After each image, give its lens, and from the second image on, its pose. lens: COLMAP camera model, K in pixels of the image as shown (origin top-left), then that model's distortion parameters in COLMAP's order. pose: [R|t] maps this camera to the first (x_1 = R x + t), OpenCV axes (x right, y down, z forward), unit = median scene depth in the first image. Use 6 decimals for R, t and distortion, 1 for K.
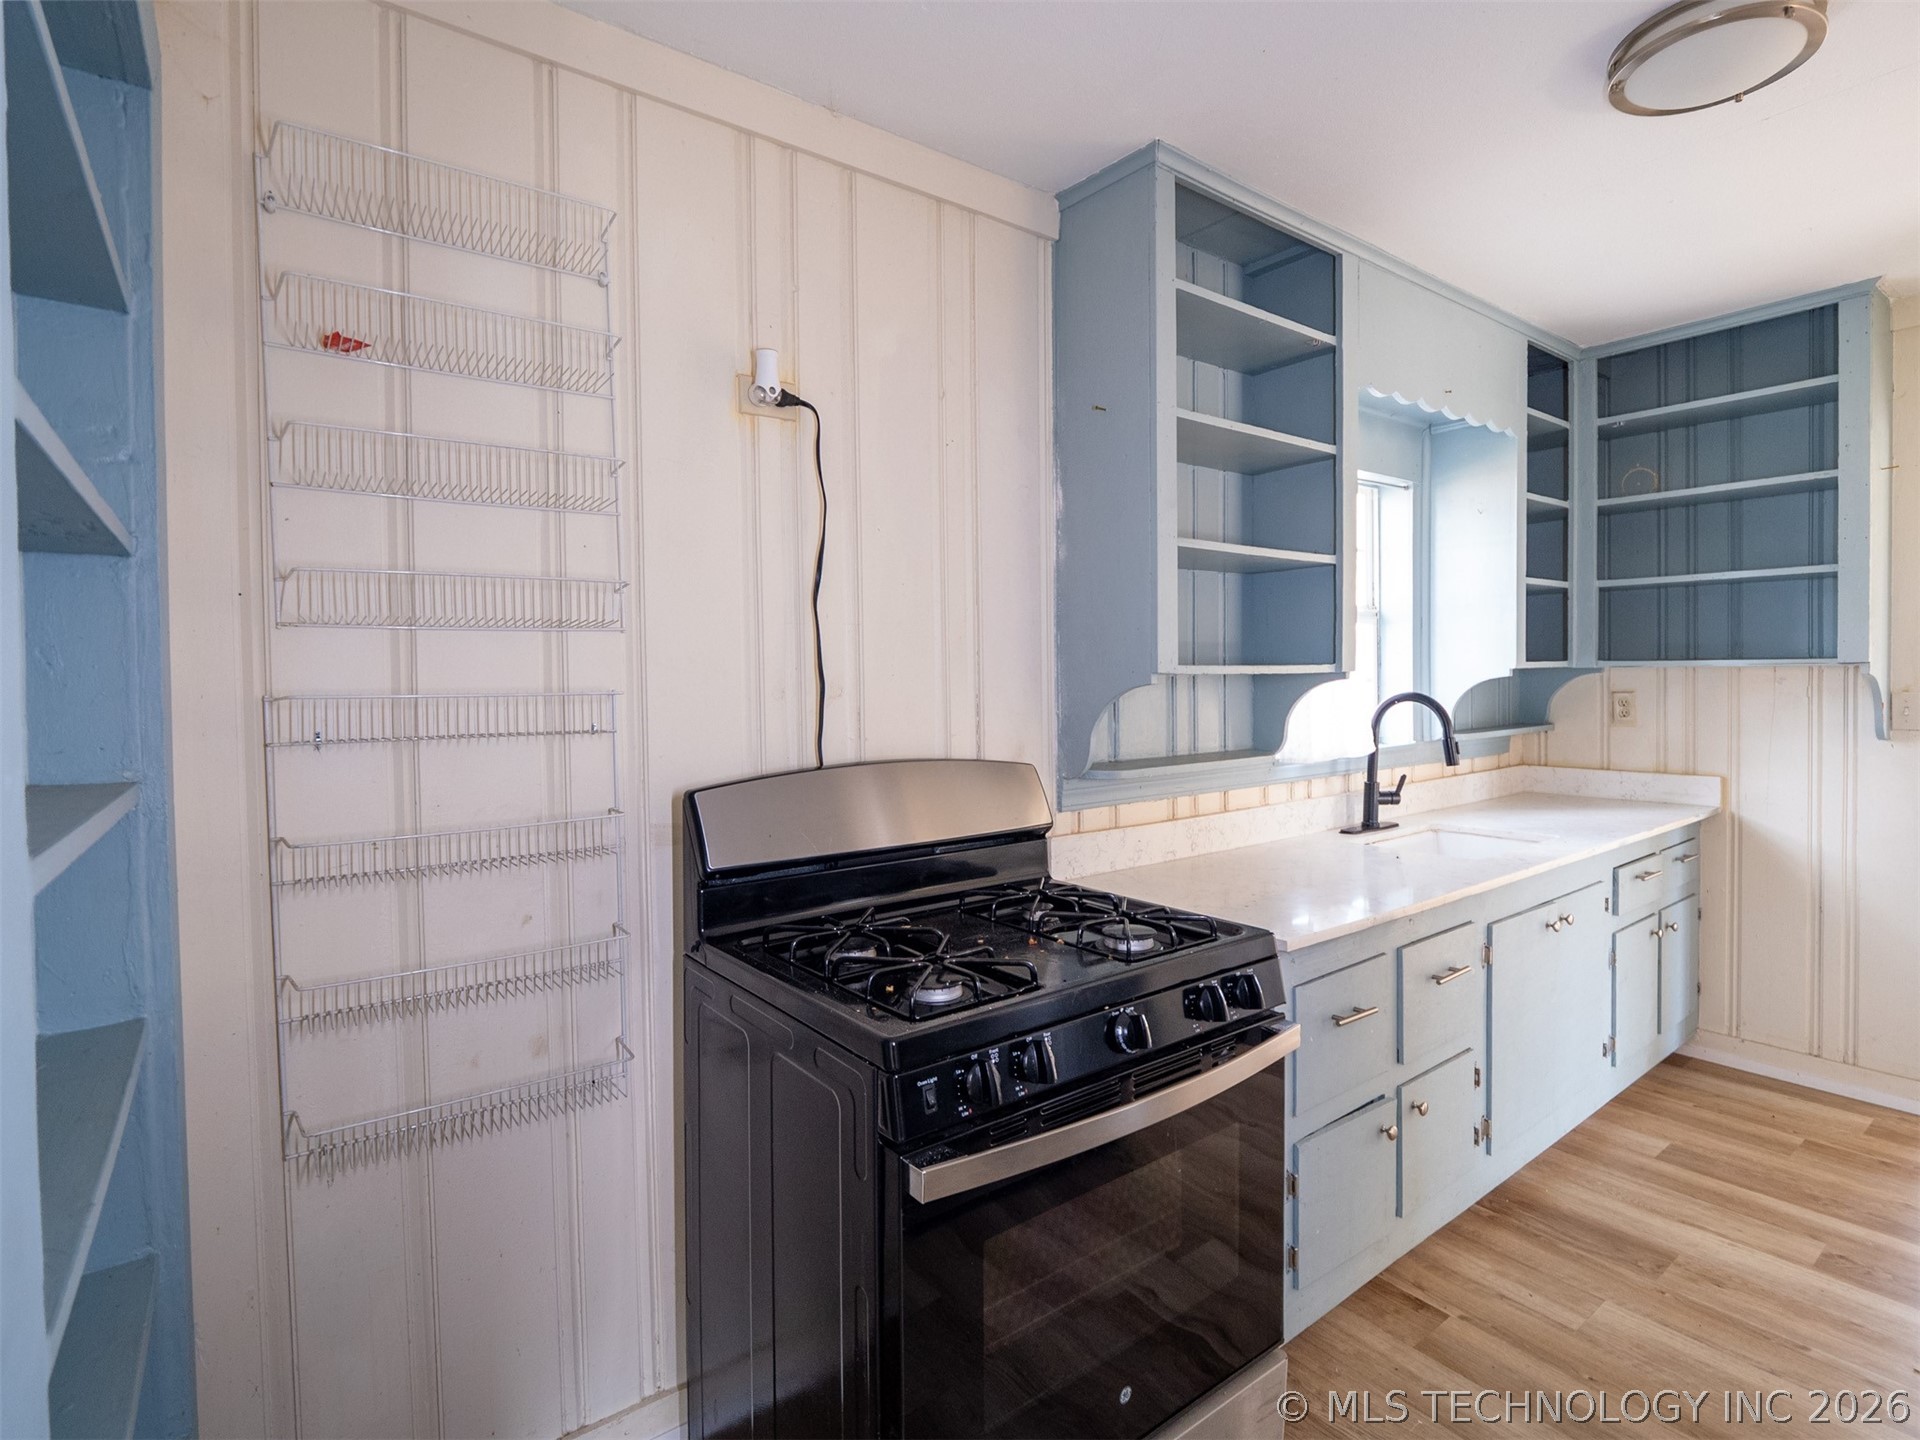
lens RADIAL K [[951.0, 0, 984.5], [0, 951.0, 693.7], [0, 0, 1]] dist [-0.011623, -0.000273]
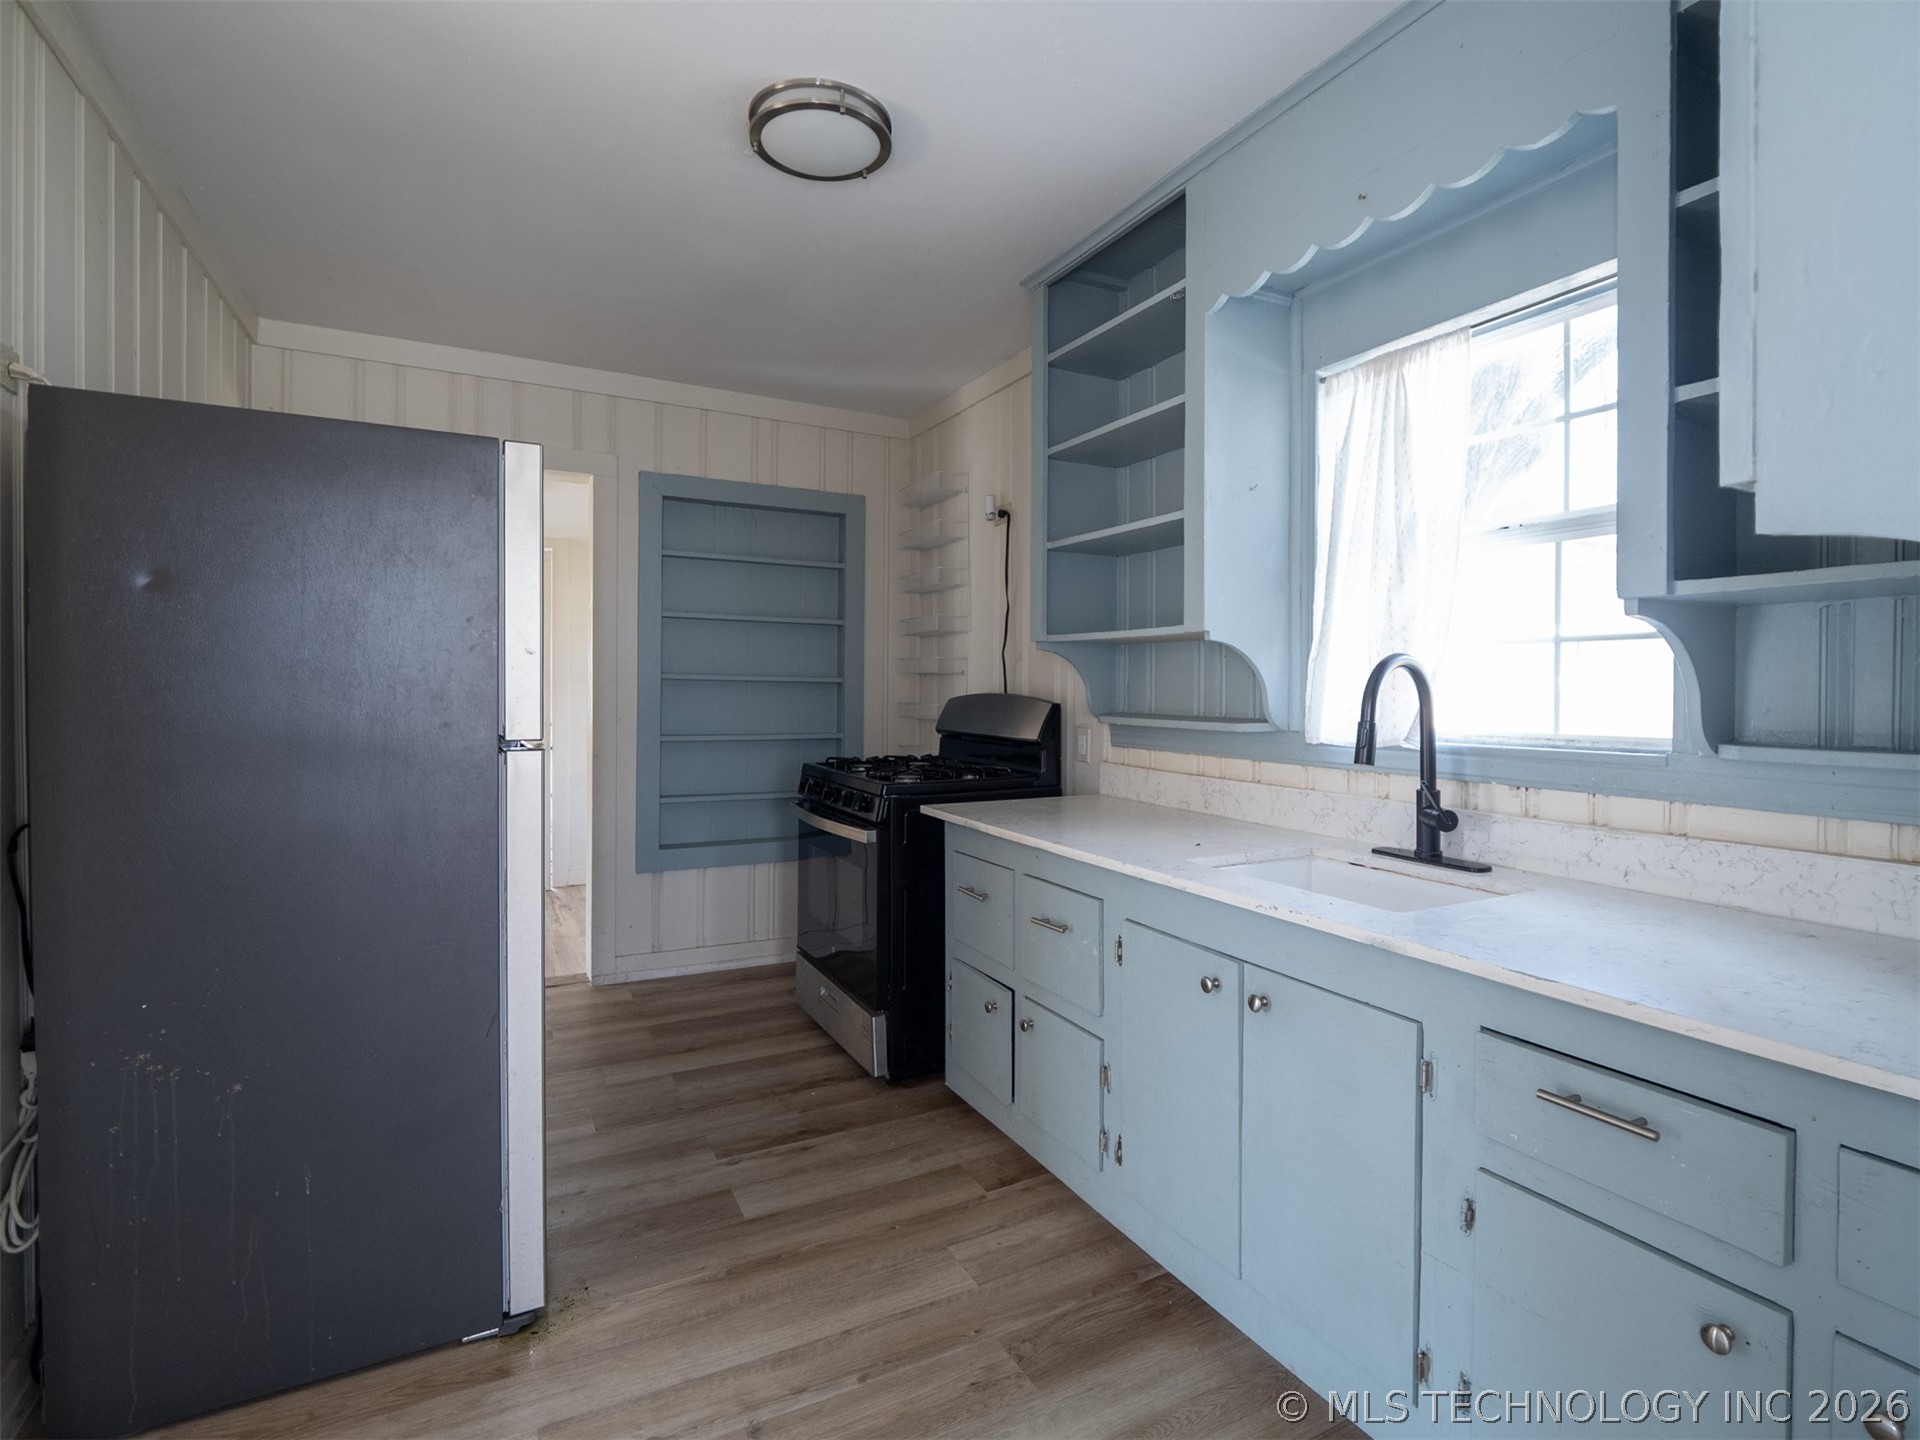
lens RADIAL K [[951.0, 0, 984.5], [0, 951.0, 693.7], [0, 0, 1]] dist [-0.011623, -0.000273]
pose [[-0.158200, 0.027684, -0.987019, 1.534109], [-0.024740, 0.999182, 0.031990, 0.014340], [0.987097, 0.029480, -0.157385, 1.099938]]
